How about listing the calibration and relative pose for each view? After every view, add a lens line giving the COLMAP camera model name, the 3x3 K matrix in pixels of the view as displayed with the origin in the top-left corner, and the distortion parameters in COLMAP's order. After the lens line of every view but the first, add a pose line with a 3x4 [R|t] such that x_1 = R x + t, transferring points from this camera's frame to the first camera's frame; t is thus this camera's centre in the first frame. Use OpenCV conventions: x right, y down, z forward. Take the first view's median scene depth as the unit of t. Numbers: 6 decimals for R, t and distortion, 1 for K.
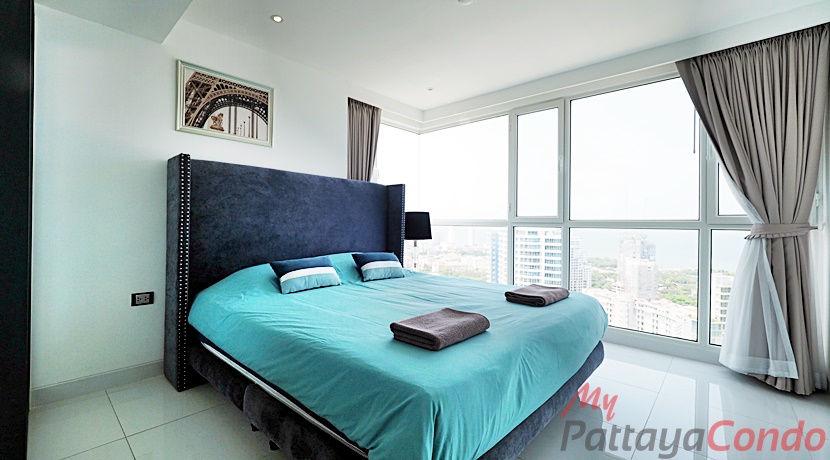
lens RADIAL K [[352.6, 0, 410.8], [0, 352.6, 222.8], [0, 0, 1]] dist [-0.001438, 0.000341]
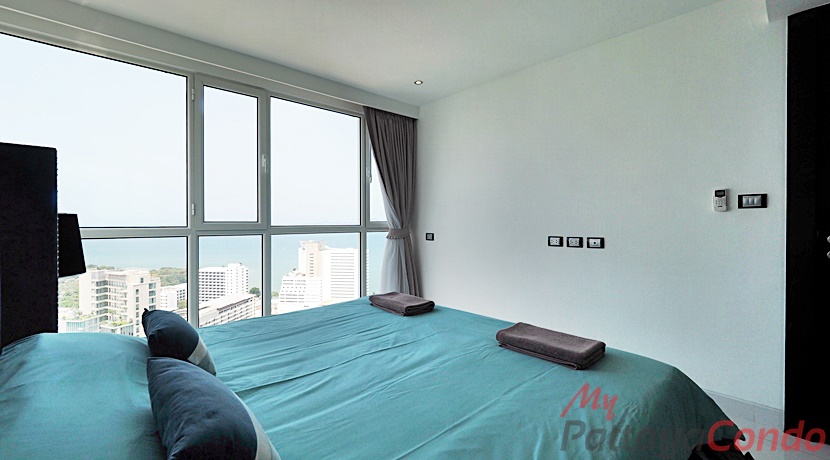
lens RADIAL K [[352.6, 0, 410.8], [0, 352.6, 222.8], [0, 0, 1]] dist [-0.001438, 0.000341]
pose [[0.099368, -0.014435, 0.994946, -0.424404], [-0.005388, 0.999872, 0.015045, -0.030952], [-0.995036, -0.006856, 0.099278, 0.534693]]
